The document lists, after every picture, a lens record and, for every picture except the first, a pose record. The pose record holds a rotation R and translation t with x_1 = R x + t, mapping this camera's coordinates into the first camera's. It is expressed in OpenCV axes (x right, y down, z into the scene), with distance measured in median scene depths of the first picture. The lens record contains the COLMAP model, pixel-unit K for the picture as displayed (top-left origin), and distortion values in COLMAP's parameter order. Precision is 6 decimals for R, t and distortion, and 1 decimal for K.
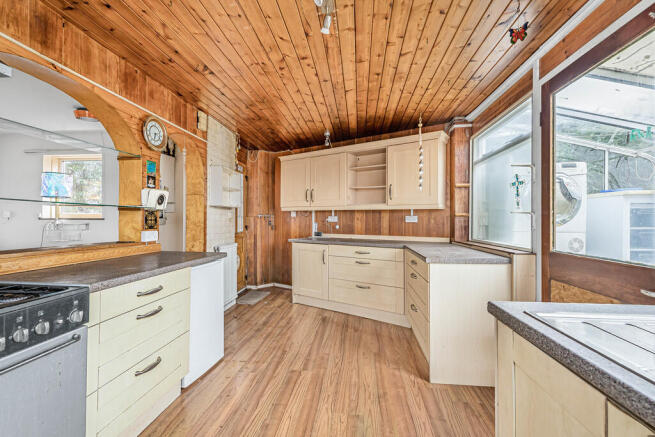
lens RADIAL K [[294.9, 0, 329.3], [0, 294.9, 219.4], [0, 0, 1]] dist [0.008157, -0.001053]
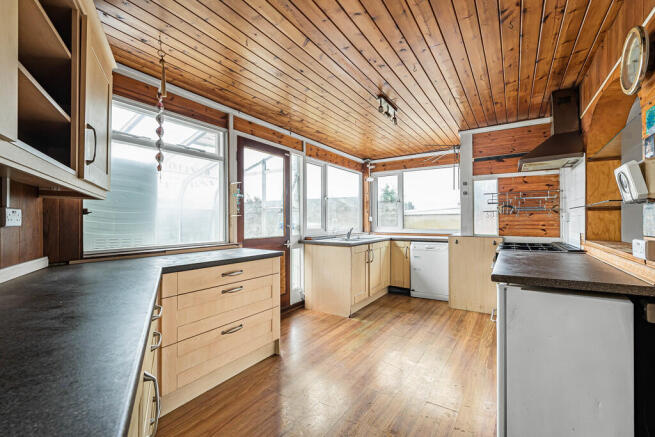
lens RADIAL K [[294.9, 0, 327.2], [0, 294.9, 218.6], [0, 0, 1]] dist [0.008157, -0.001053]
pose [[-0.894082, 0.003912, 0.447885, -0.389754], [0.000464, 0.999969, -0.007809, 0.005158], [-0.447902, -0.006774, -0.894057, 2.069018]]
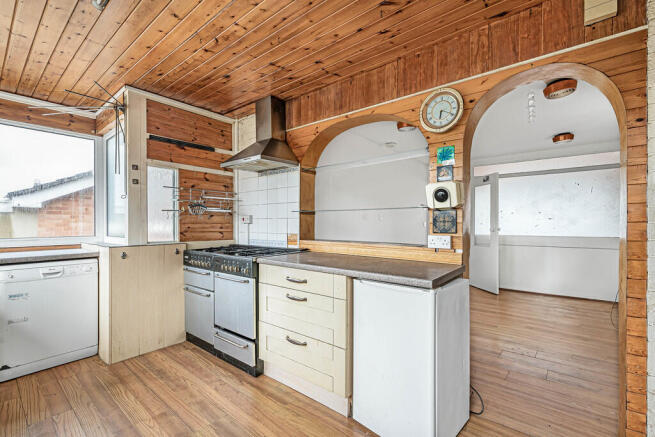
lens RADIAL K [[294.9, 0, 330.4], [0, 294.9, 221.8], [0, 0, 1]] dist [0.008157, -0.001053]
pose [[-0.543454, -0.007263, -0.839407, 0.263454], [-0.000435, 0.999965, -0.008370, 0.010691], [0.839439, -0.004184, -0.543438, 1.393100]]
